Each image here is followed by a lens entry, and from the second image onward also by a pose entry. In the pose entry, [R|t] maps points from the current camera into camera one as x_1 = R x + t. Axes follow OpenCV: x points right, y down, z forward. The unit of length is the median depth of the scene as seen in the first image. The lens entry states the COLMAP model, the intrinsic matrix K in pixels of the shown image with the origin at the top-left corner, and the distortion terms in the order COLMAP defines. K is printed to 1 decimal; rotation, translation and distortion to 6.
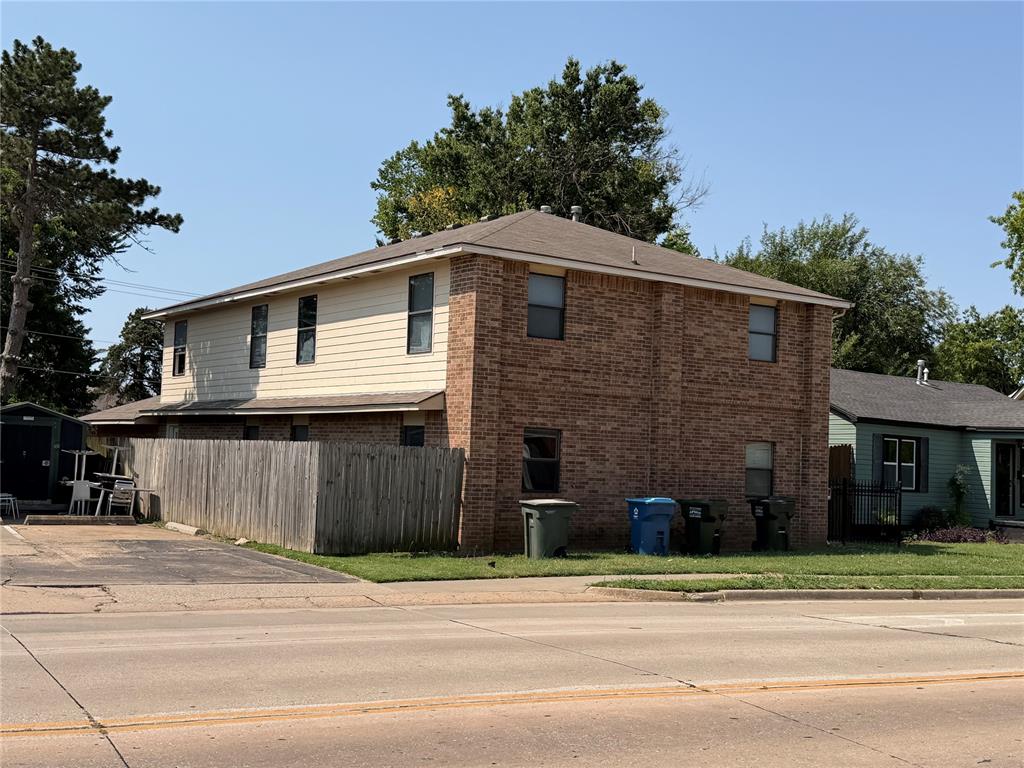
lens RADIAL K [[1228.8, 0, 510.7], [0, 1228.8, 385.7], [0, 0, 1]] dist [0.097935, 0.000000]
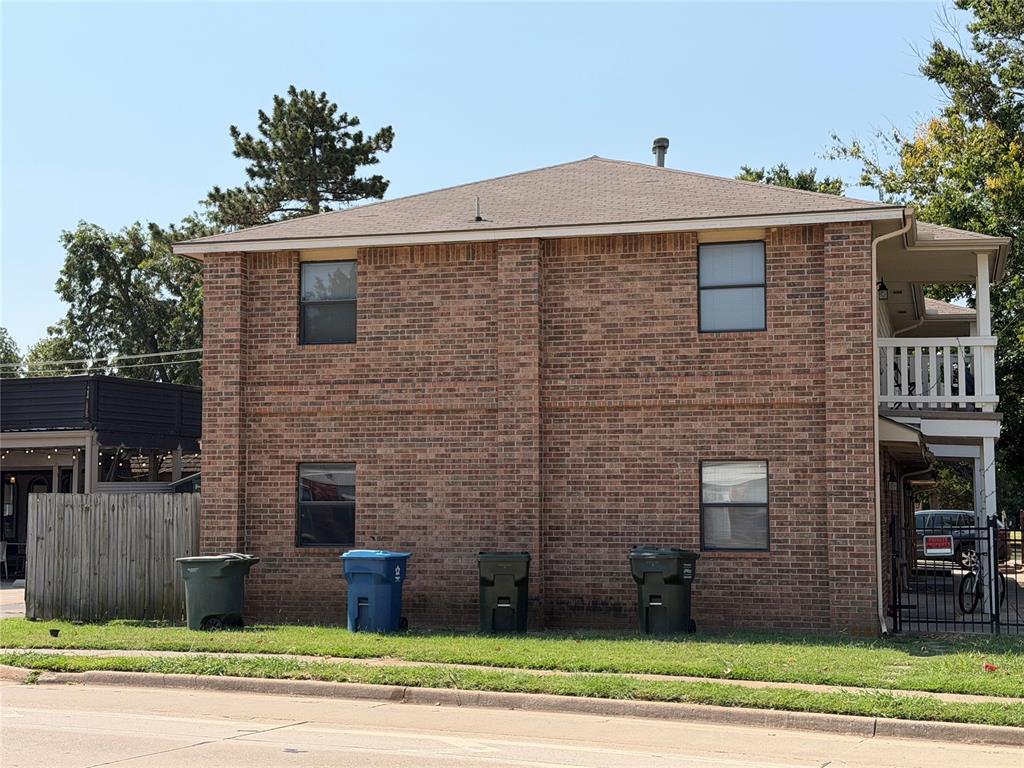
lens RADIAL K [[1574.5, 0, 511.4], [0, 1574.5, 381.4], [0, 0, 1]] dist [0.098479, 0.000000]
pose [[0.629999, -0.097697, -0.770426, 0.827778], [0.069180, 0.995172, -0.069626, 0.058964], [0.773508, -0.009434, 0.633716, 0.455267]]
